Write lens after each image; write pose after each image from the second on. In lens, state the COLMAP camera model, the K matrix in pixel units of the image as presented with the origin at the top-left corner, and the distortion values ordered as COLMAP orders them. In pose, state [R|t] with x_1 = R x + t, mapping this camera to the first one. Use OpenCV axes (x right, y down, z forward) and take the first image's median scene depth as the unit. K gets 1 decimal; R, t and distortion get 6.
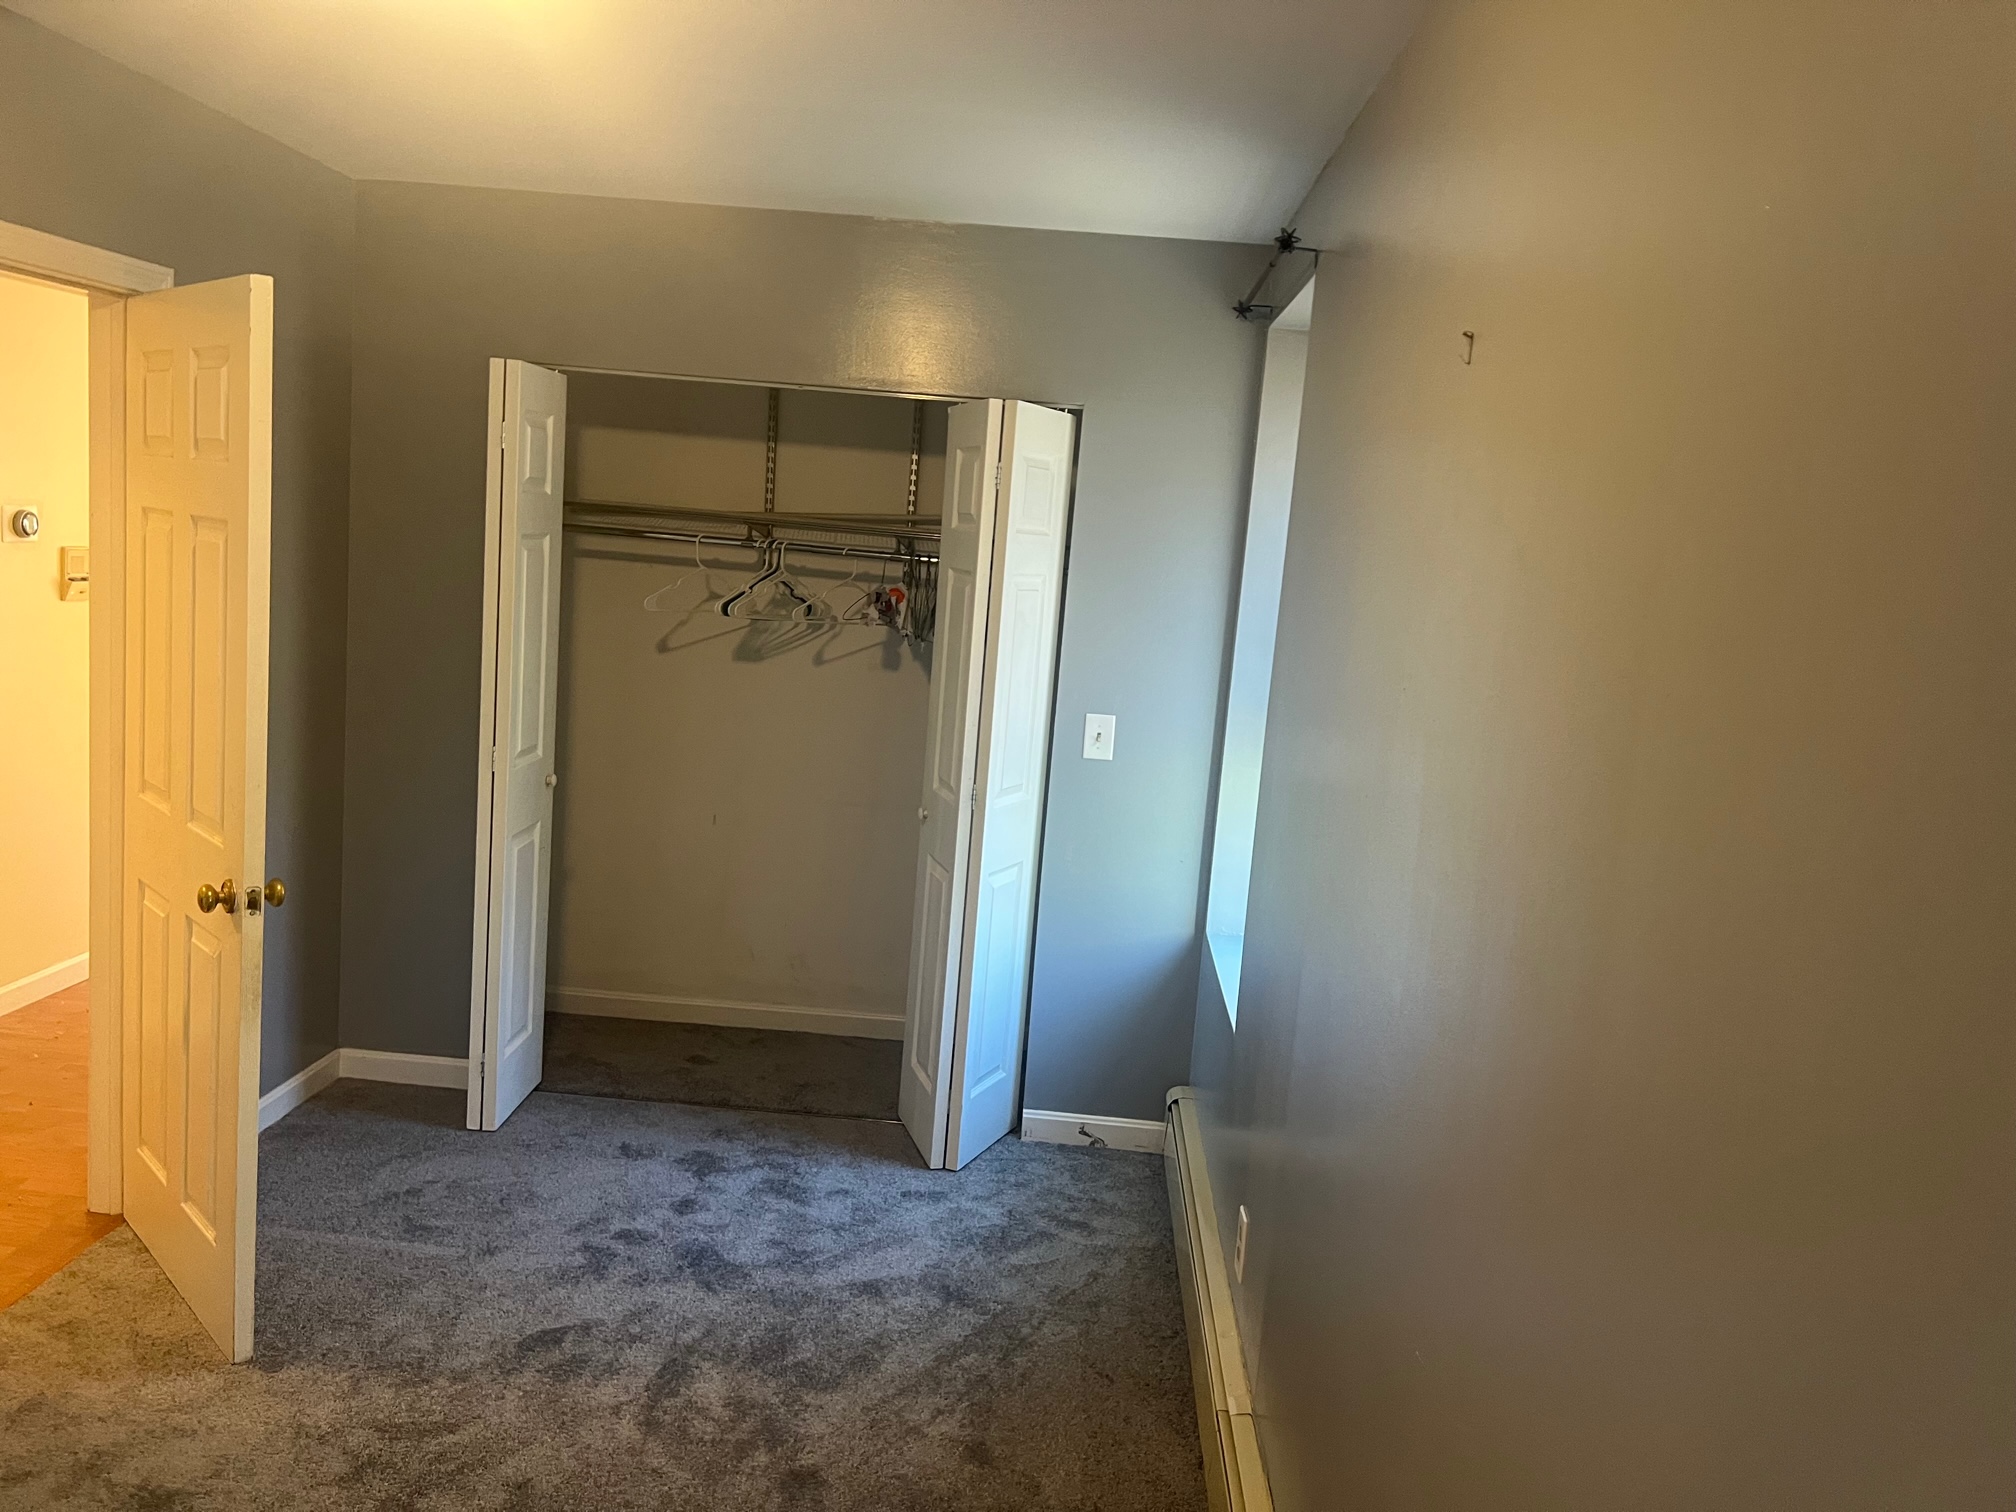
lens RADIAL K [[1509.8, 0, 1006.5], [0, 1509.8, 748.7], [0, 0, 1]] dist [0.071563, -0.061984]
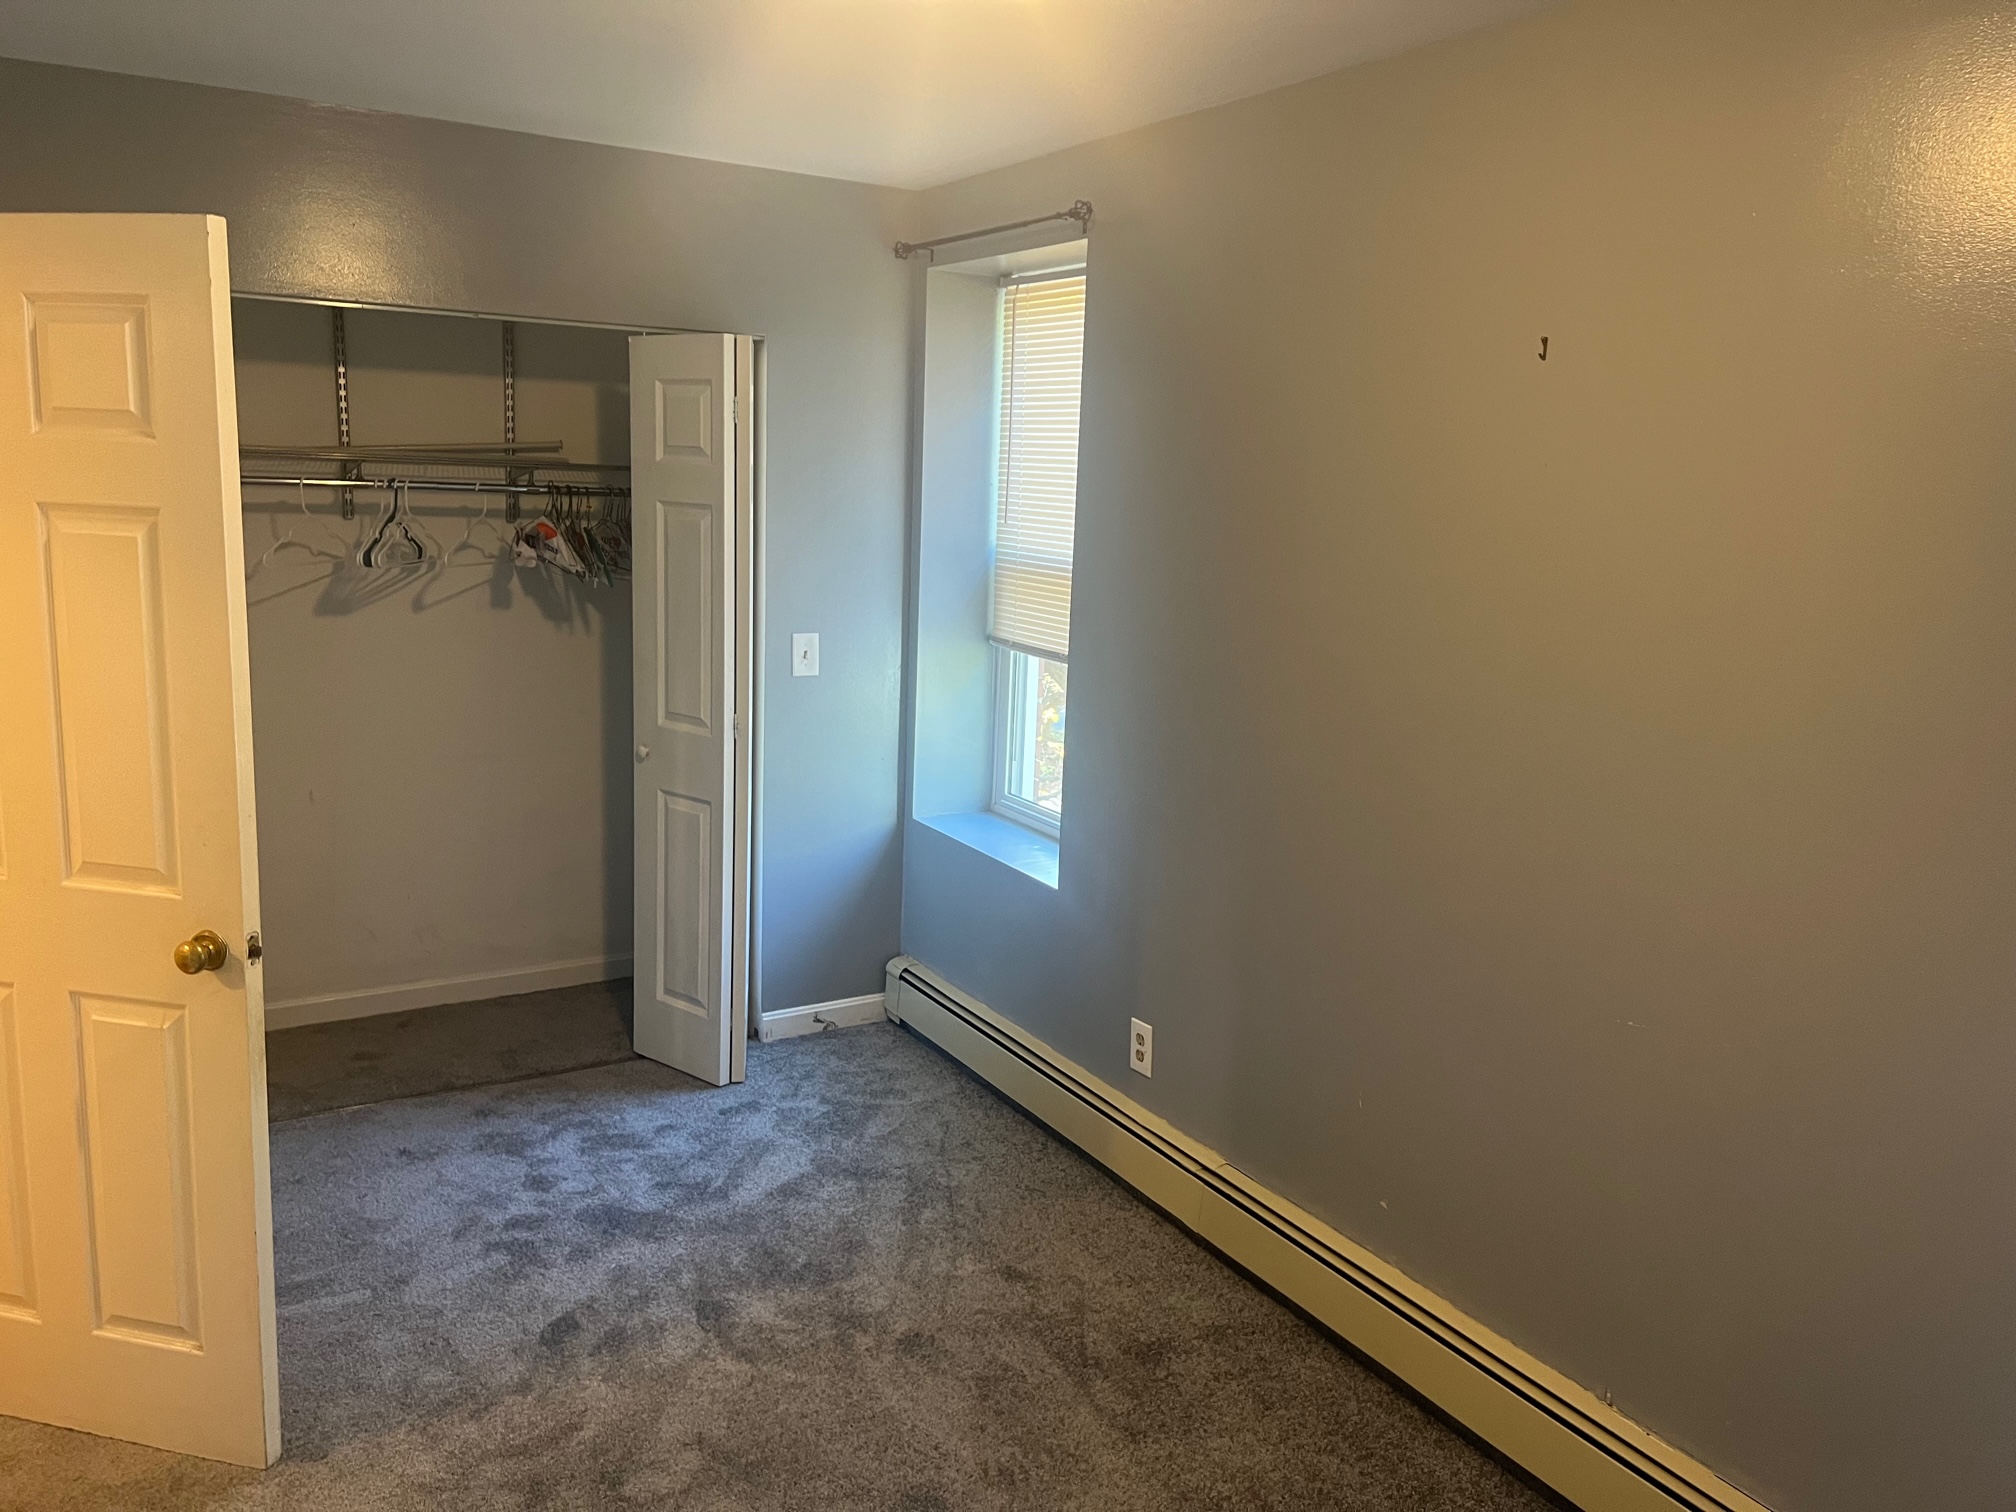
lens RADIAL K [[1509.8, 0, 1003.6], [0, 1509.8, 752.3], [0, 0, 1]] dist [0.071563, -0.061984]
pose [[0.831258, -0.149317, 0.535457, -0.425161], [0.106747, 0.988199, 0.109852, -0.043366], [-0.545541, -0.034157, 0.837388, 0.034007]]
